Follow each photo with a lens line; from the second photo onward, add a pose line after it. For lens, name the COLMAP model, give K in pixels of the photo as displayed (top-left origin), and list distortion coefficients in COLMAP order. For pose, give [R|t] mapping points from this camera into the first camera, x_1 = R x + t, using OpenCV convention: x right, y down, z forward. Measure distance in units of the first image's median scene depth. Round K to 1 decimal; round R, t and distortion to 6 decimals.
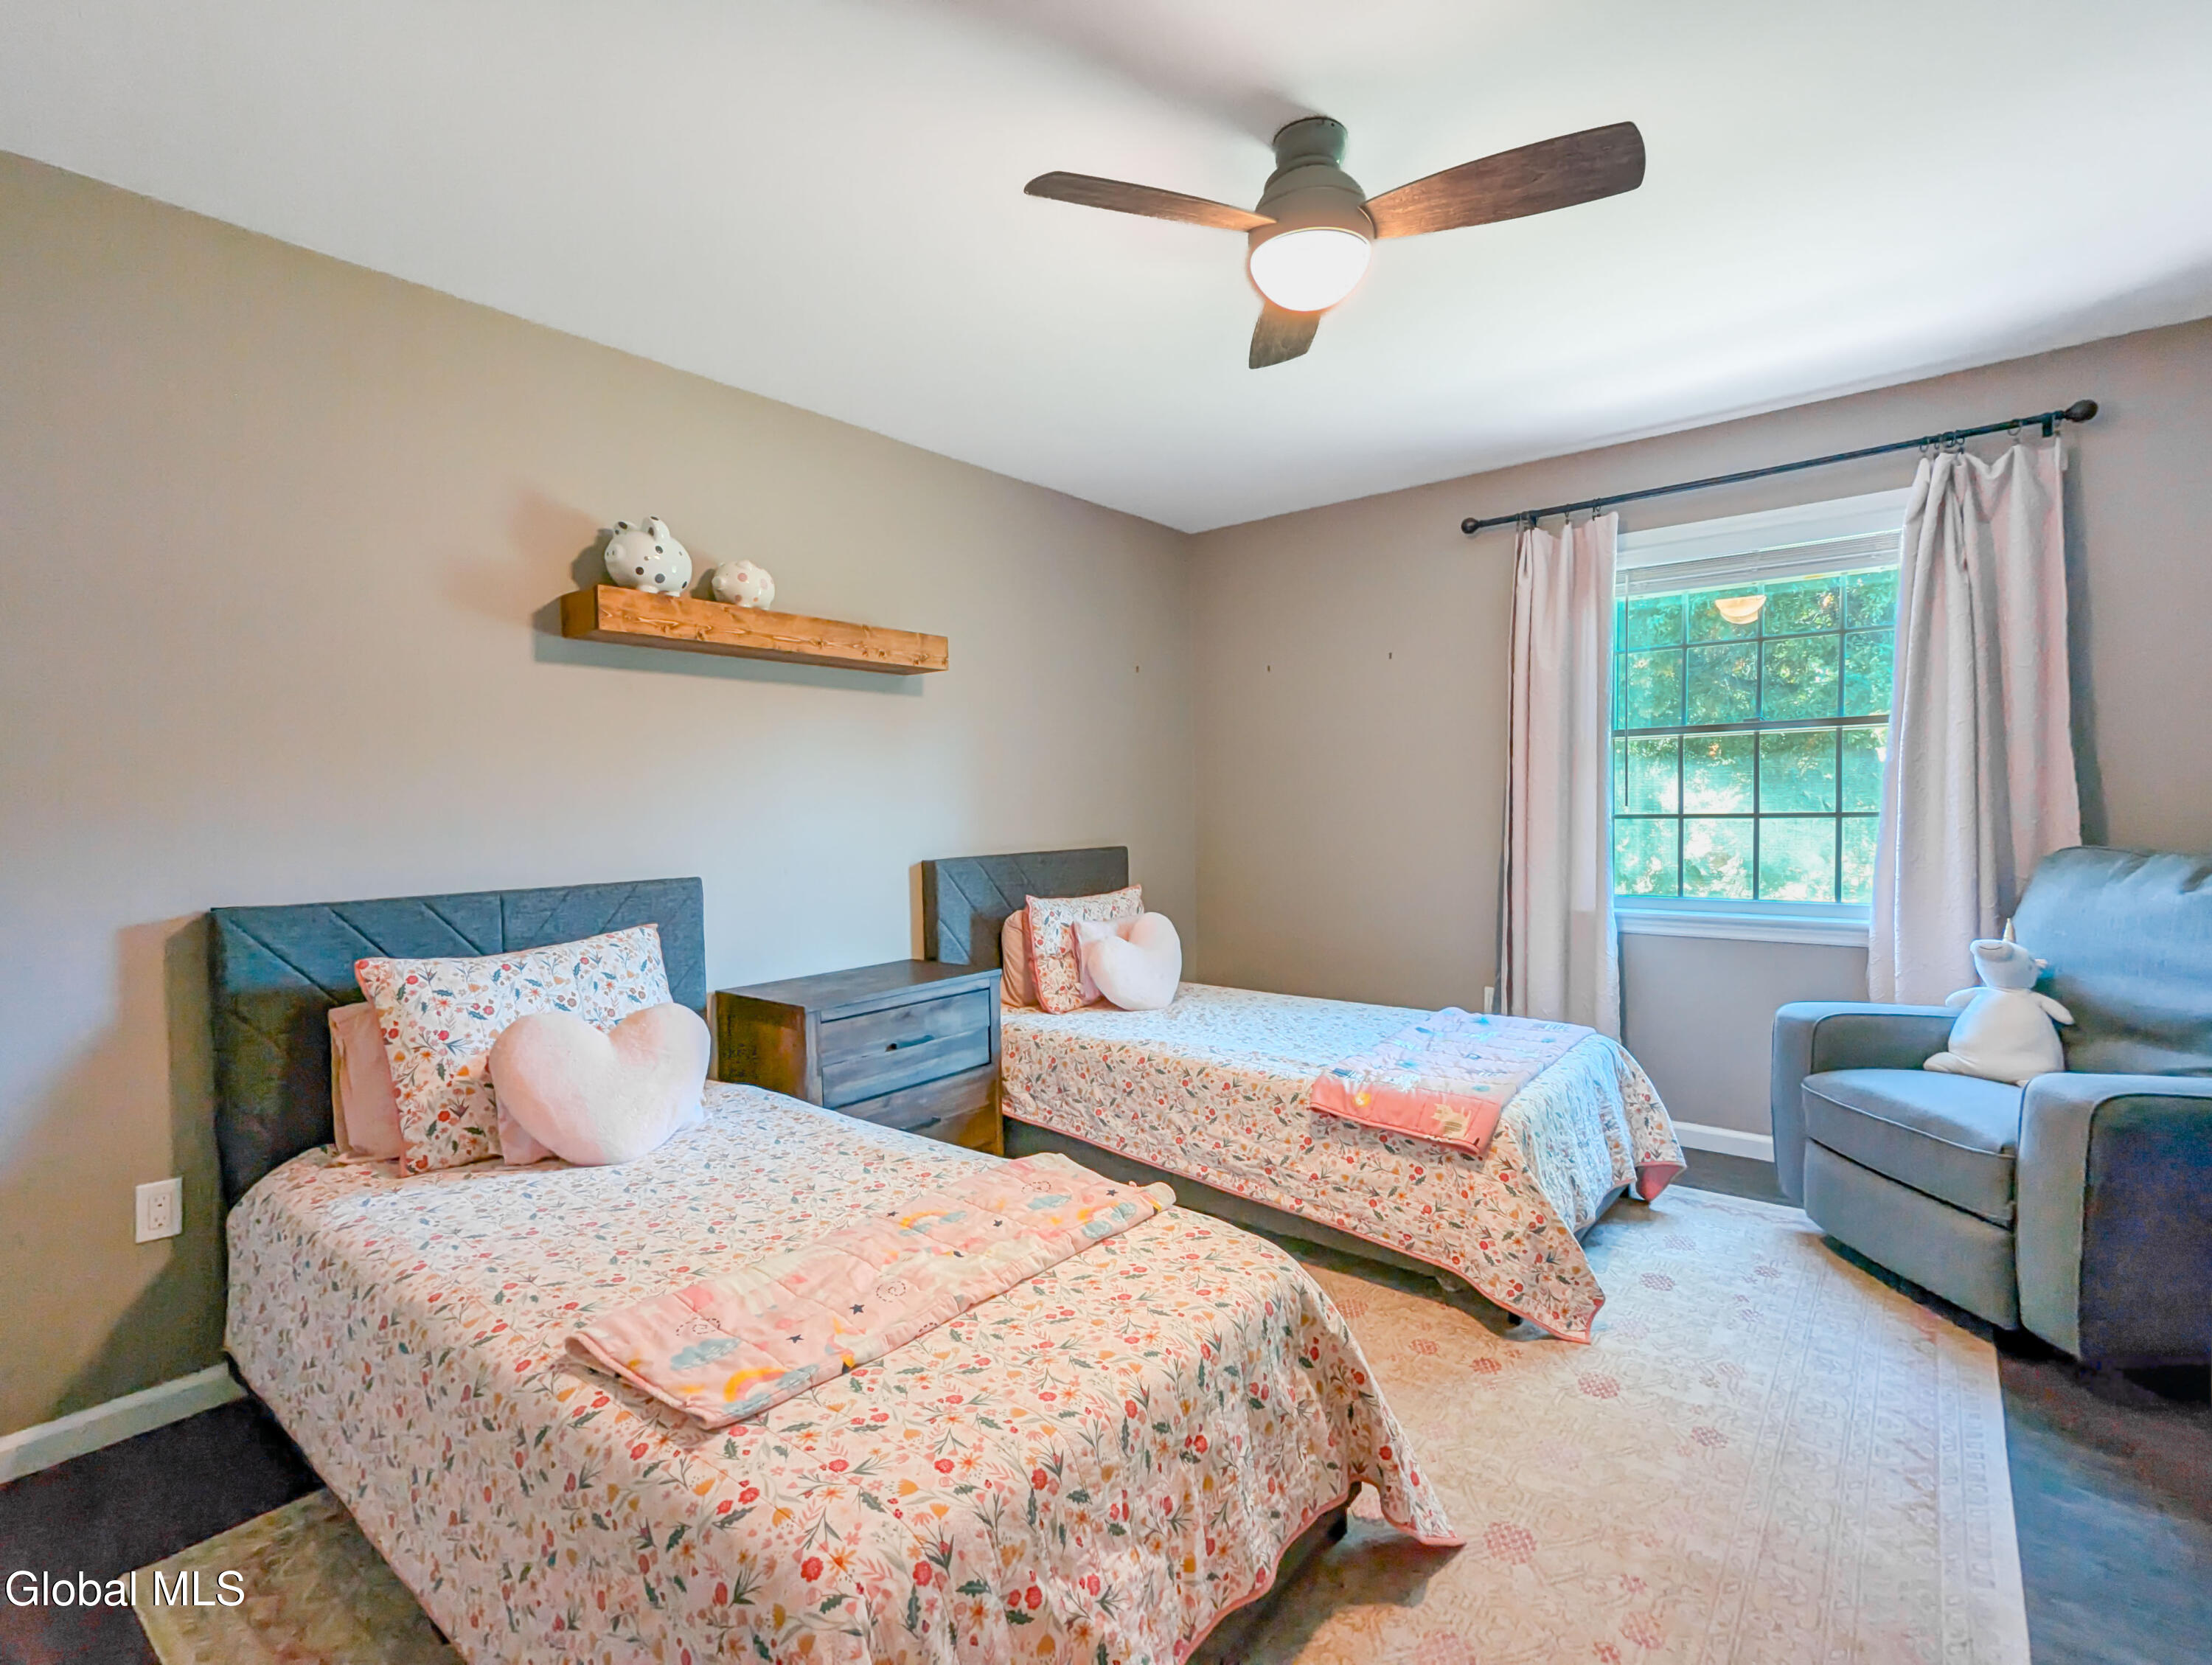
lens RADIAL K [[1038.7, 0, 1105.7], [0, 1038.7, 841.7], [0, 0, 1]] dist [-0.009038, -0.000159]
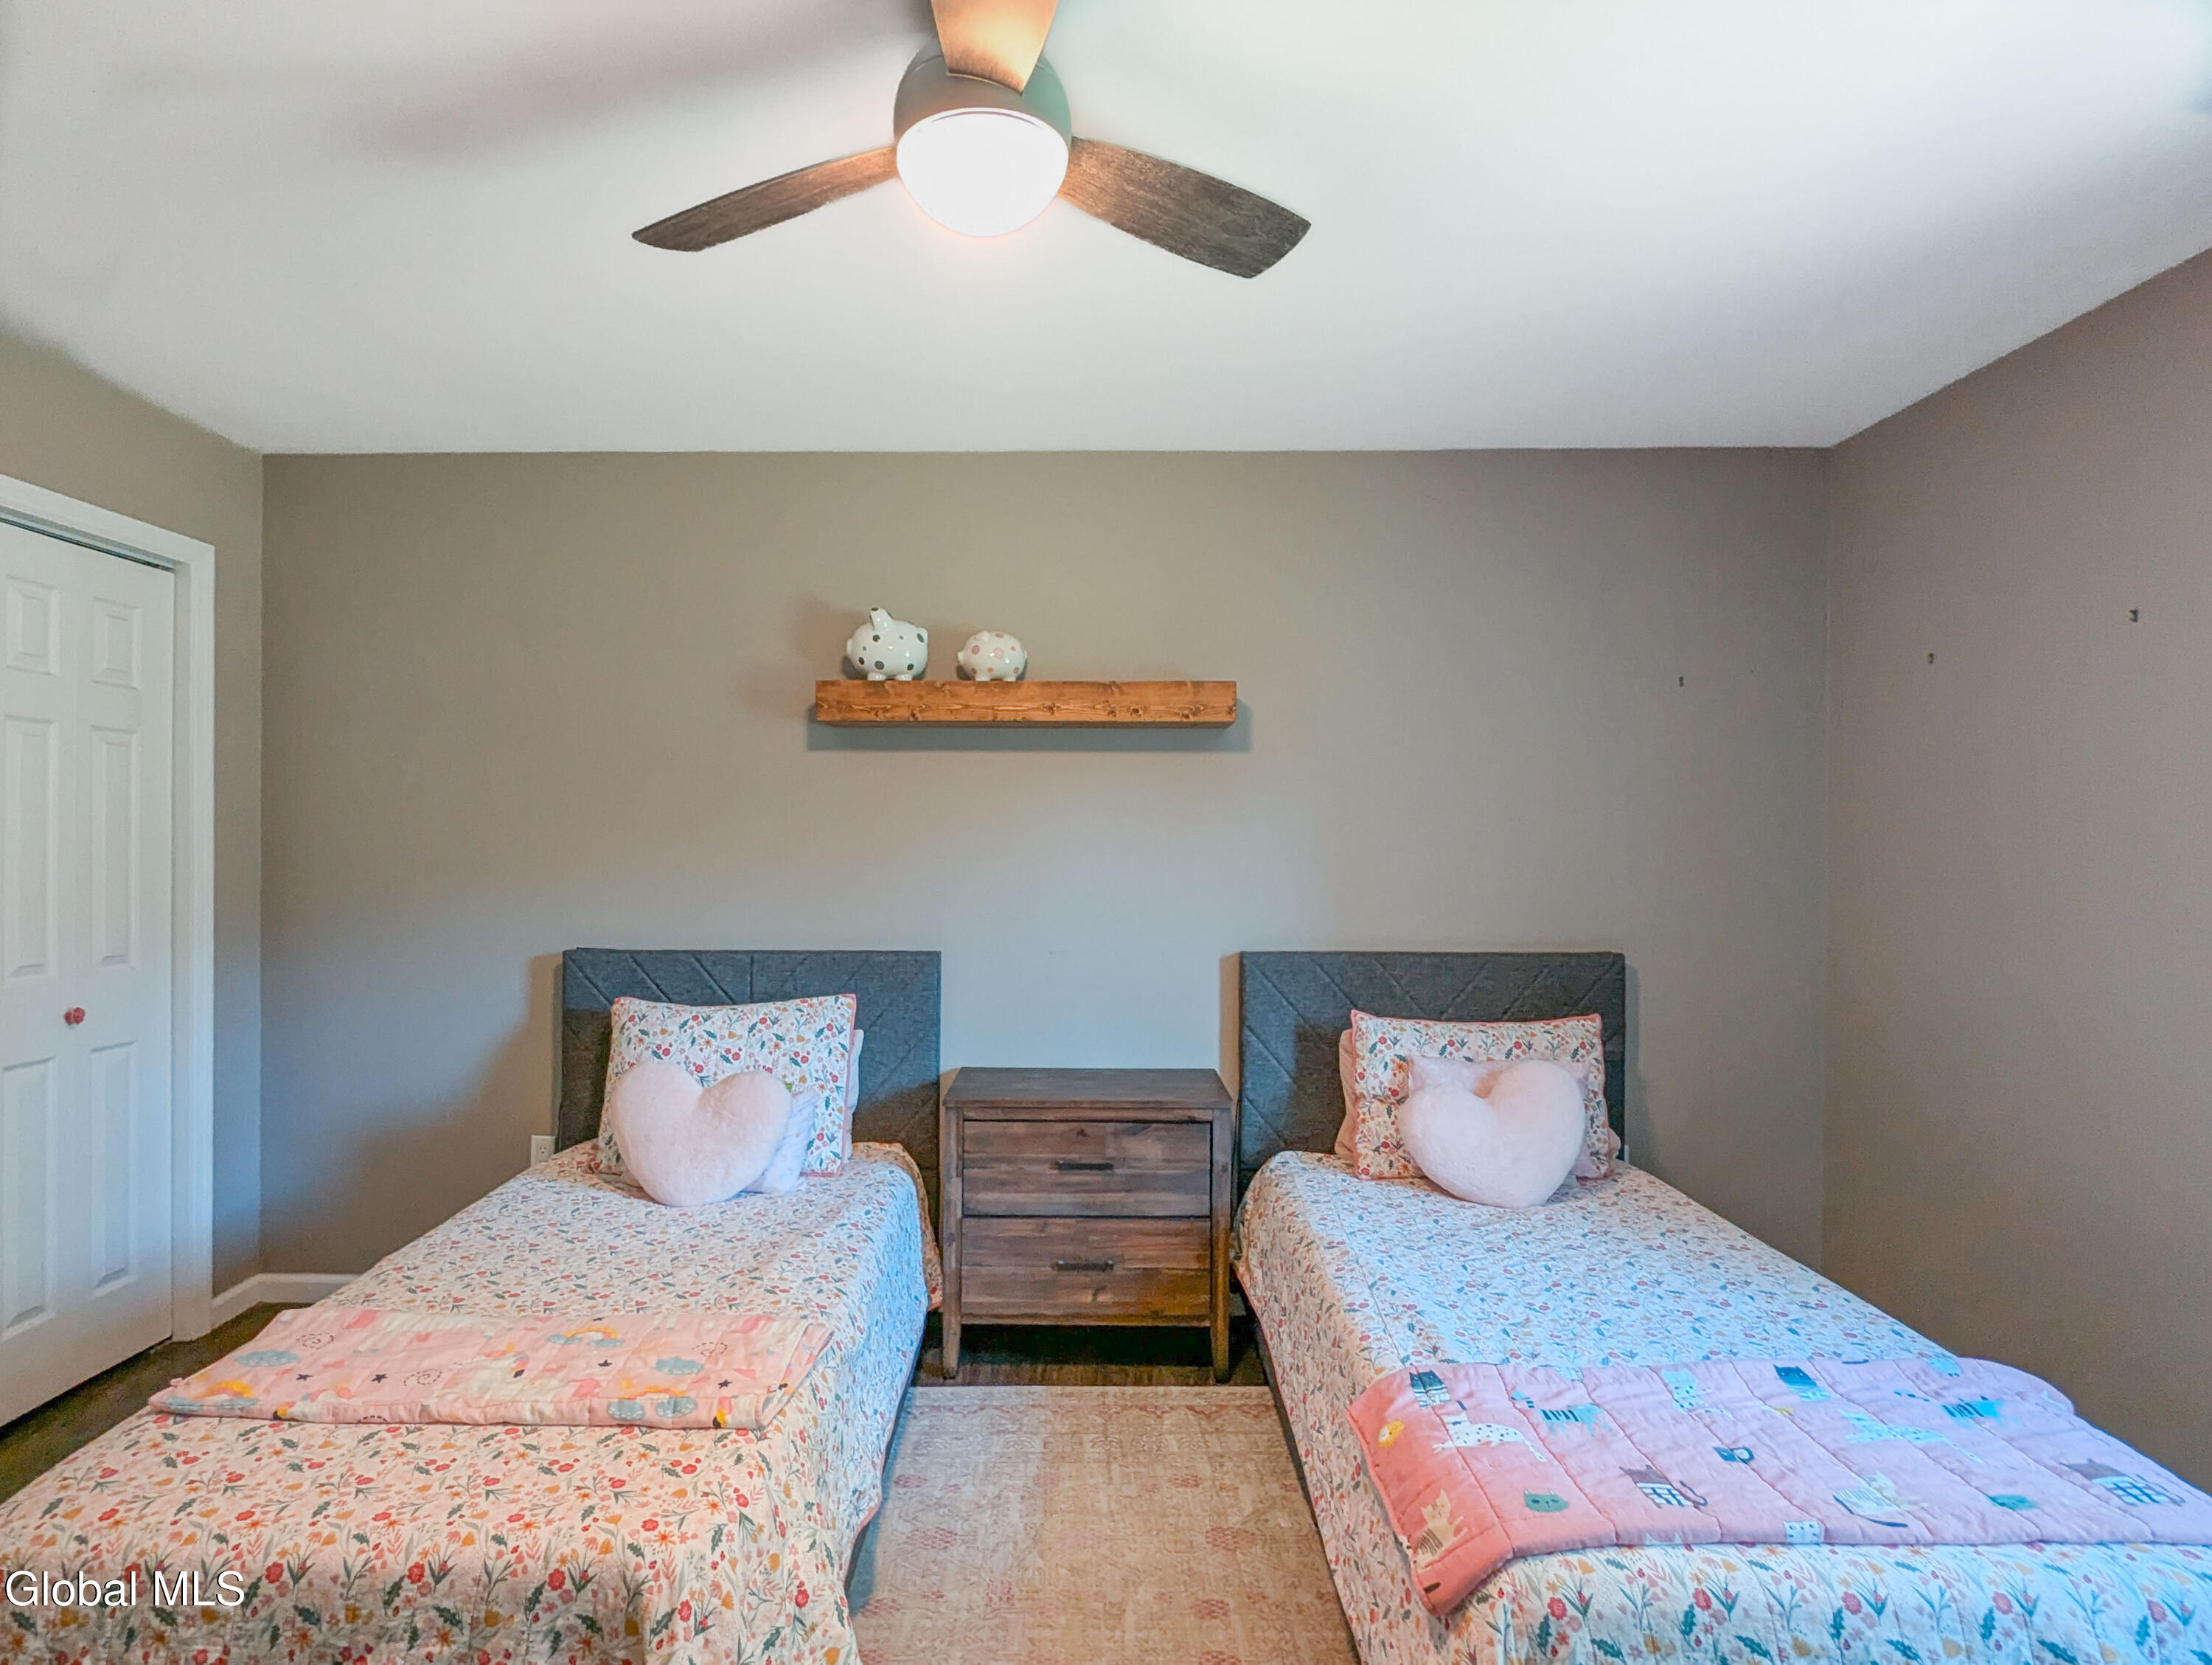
lens RADIAL K [[1203.6, 0, 1104.9], [0, 1203.6, 822.6], [0, 0, 1]] dist [-0.000871, 0.003184]
pose [[0.622538, 0.004914, -0.782574, 0.651568], [-0.042537, 0.998714, -0.027568, -0.068799], [0.781432, 0.050450, 0.621947, 0.415501]]
